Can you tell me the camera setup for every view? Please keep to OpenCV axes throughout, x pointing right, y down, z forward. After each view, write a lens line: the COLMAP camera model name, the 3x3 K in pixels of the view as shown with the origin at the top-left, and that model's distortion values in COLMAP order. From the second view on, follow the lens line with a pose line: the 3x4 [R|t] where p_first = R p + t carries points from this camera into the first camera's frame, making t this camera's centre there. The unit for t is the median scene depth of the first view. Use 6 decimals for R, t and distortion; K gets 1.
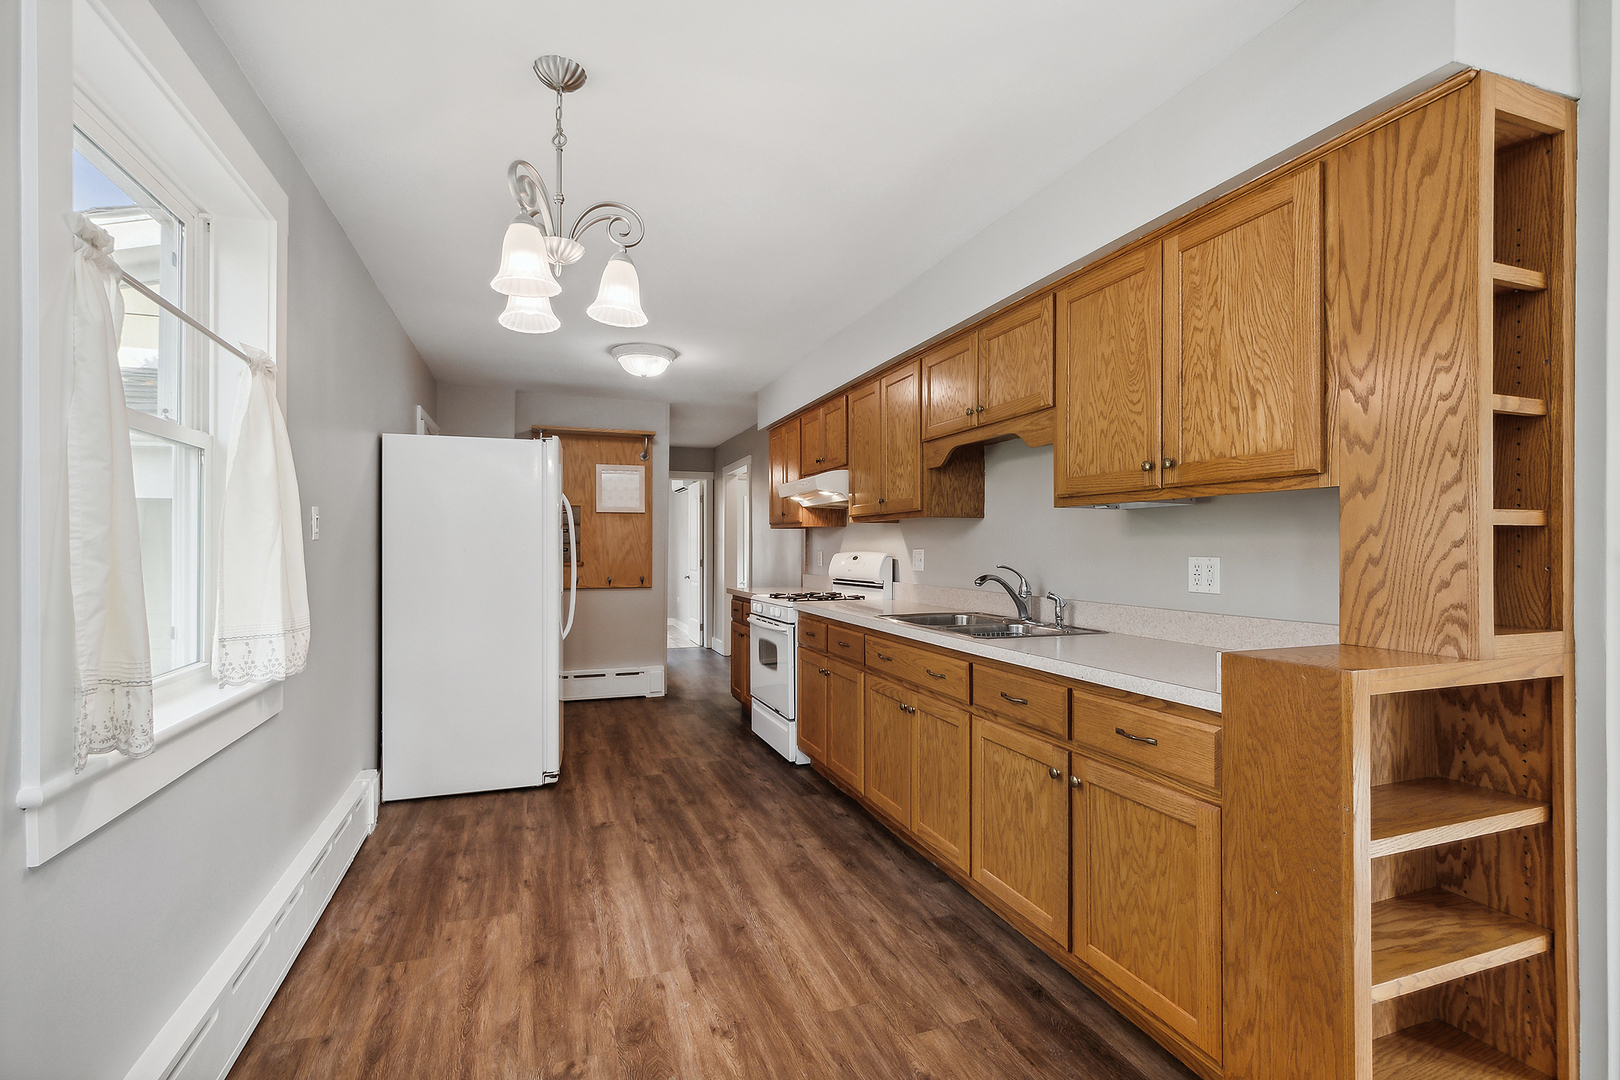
lens RADIAL K [[721.9, 0, 805.9], [0, 721.9, 535.4], [0, 0, 1]] dist [-0.000976, 0.000059]
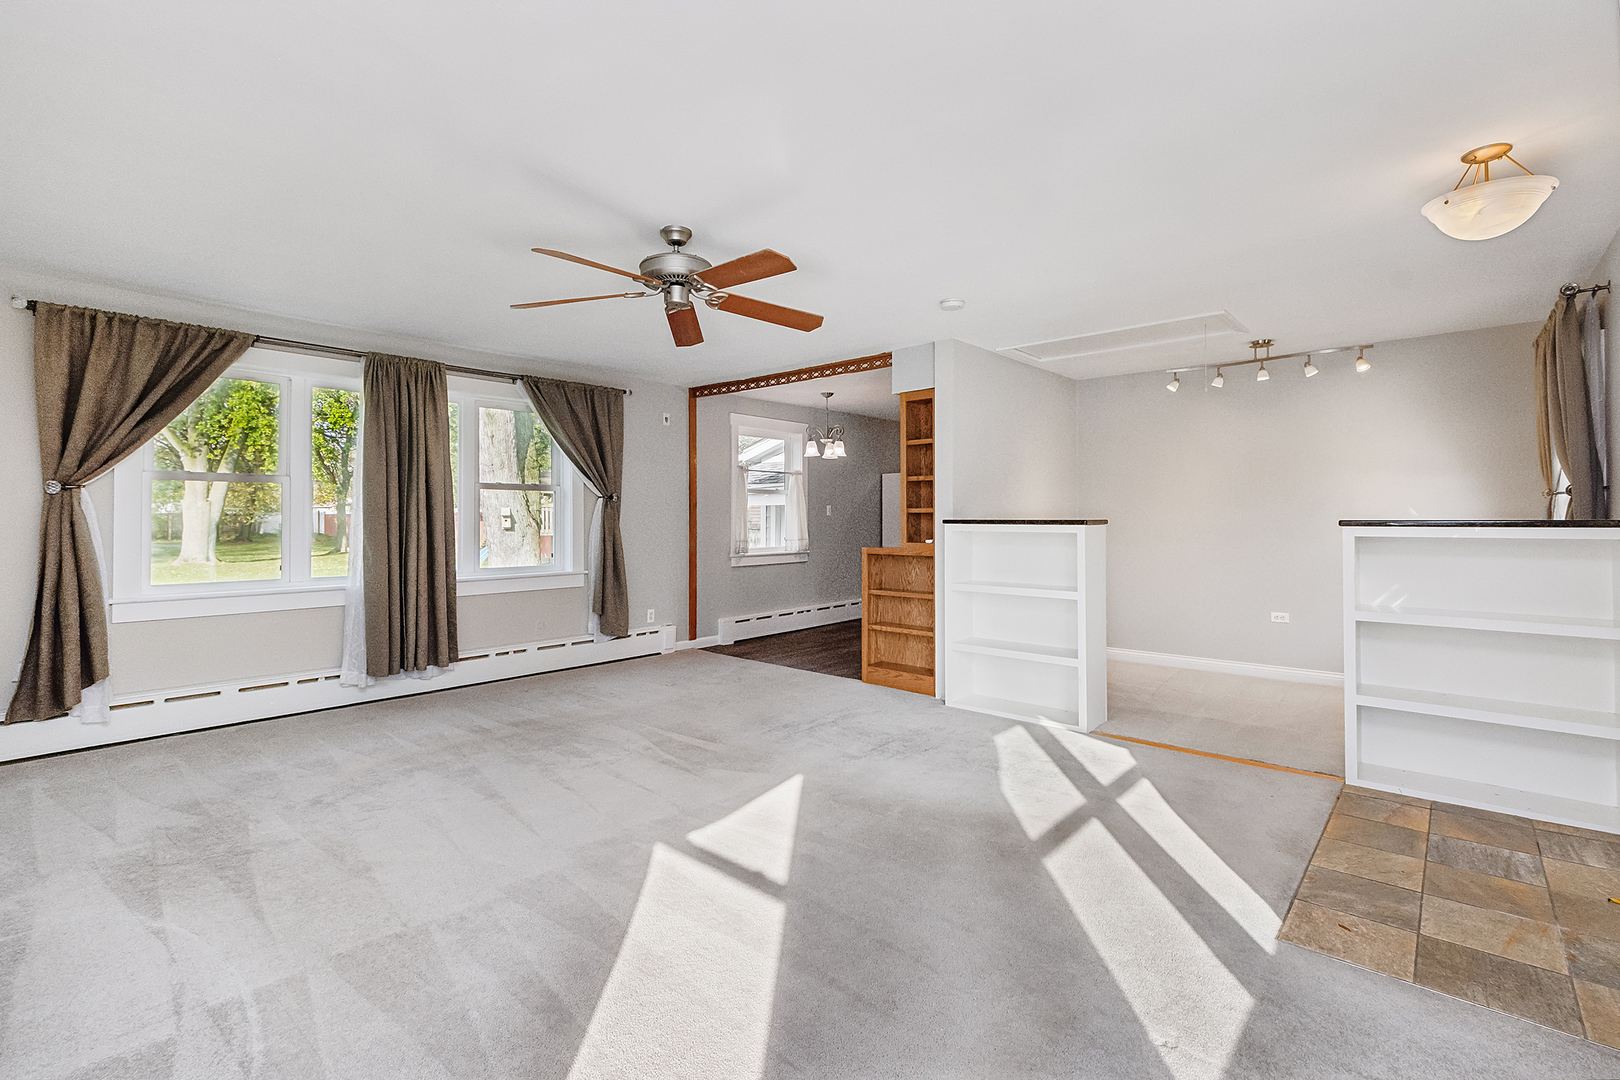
lens RADIAL K [[733.4, 0, 792.7], [0, 733.4, 509.8], [0, 0, 1]] dist [-0.000389, -0.000256]
pose [[0.452188, -0.009475, -0.891872, 1.511860], [0.018794, 0.999823, -0.001093, -0.014182], [0.891724, -0.016267, 0.452286, -0.463150]]
